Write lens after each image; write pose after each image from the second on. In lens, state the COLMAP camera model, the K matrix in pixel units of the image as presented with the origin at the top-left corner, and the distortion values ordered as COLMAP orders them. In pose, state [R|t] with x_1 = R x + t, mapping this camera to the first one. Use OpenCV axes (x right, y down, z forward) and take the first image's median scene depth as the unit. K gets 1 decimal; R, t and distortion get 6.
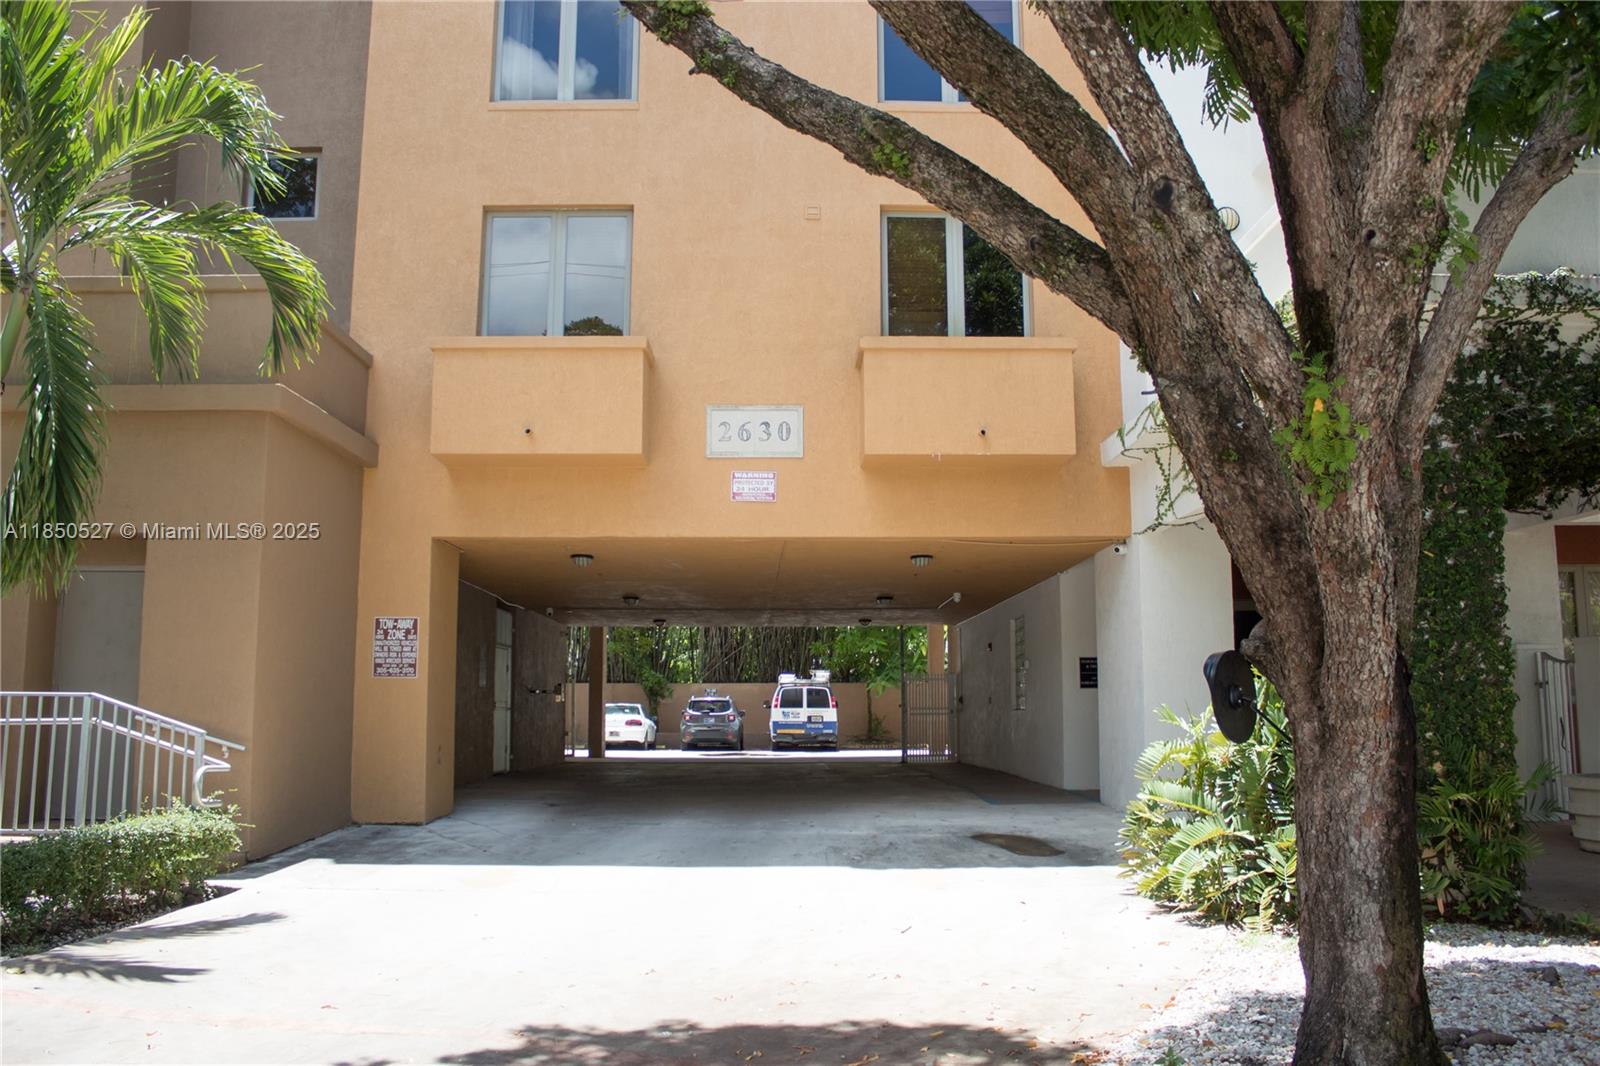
lens RADIAL K [[1393.2, 0, 800.0], [0, 1393.2, 533.0], [0, 0, 1]] dist [-0.087695, -0.010678]
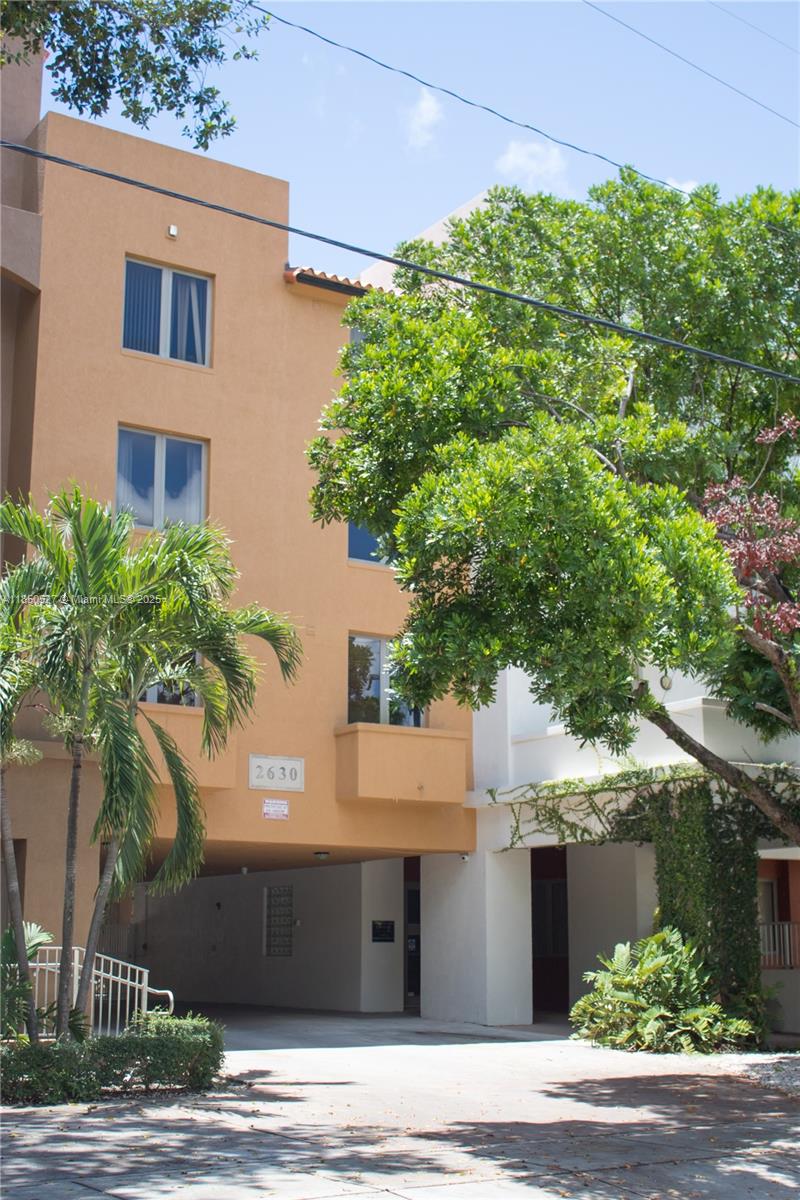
lens RADIAL K [[1556.7, 0, 424.8], [0, 1556.7, 635.4], [0, 0, 1]] dist [-0.012626, -0.020458]
pose [[0.844622, 0.108389, 0.524276, -0.818212], [-0.068194, 0.993095, -0.095452, -0.071350], [-0.531002, 0.044868, 0.846182, -0.554075]]
